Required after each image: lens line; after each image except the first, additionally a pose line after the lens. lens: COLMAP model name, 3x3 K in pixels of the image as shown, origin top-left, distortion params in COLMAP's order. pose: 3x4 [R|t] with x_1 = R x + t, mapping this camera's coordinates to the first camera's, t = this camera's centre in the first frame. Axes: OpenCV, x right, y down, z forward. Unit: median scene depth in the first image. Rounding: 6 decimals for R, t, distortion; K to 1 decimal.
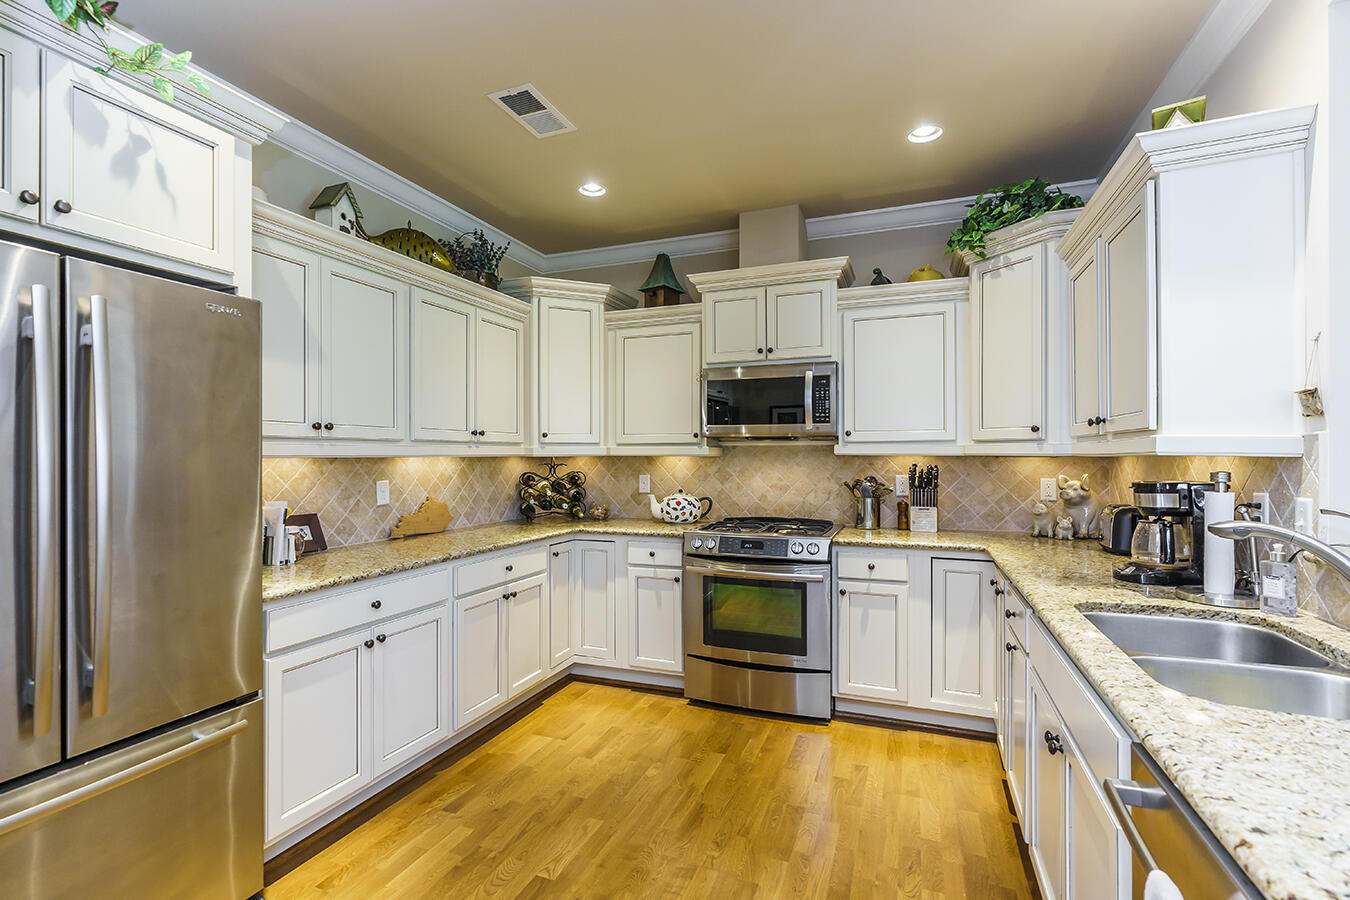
lens RADIAL K [[614.5, 0, 673.8], [0, 614.5, 455.0], [0, 0, 1]] dist [-0.003774, 0.000595]
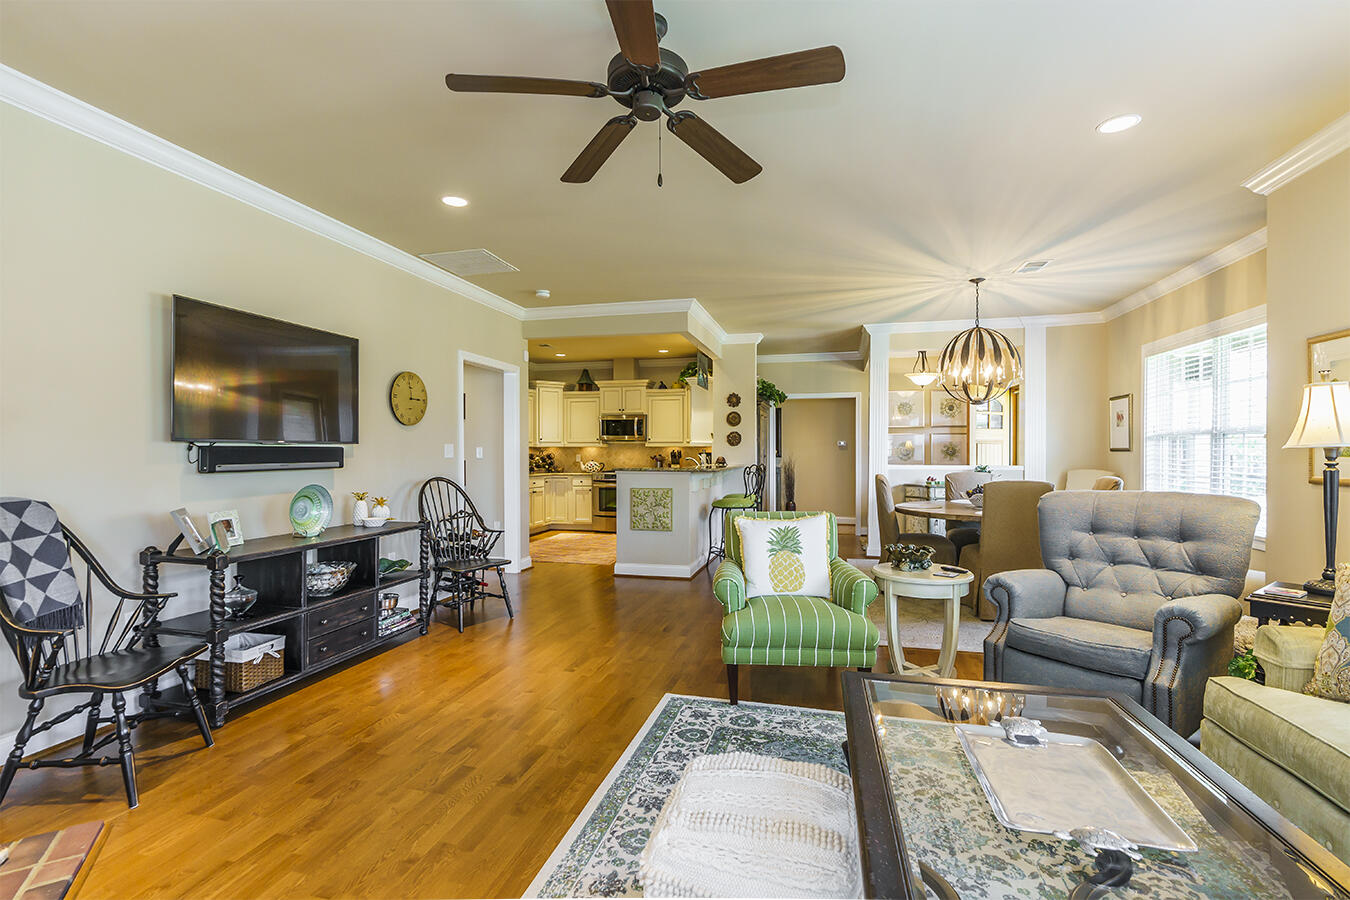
lens RADIAL K [[614.5, 0, 673.4], [0, 614.5, 448.5], [0, 0, 1]] dist [-0.003774, 0.000595]
pose [[0.993211, 0.002709, 0.116296, 0.052855], [-0.003259, 0.999984, 0.004543, -0.005677], [-0.116282, -0.004891, 0.993204, -1.755072]]
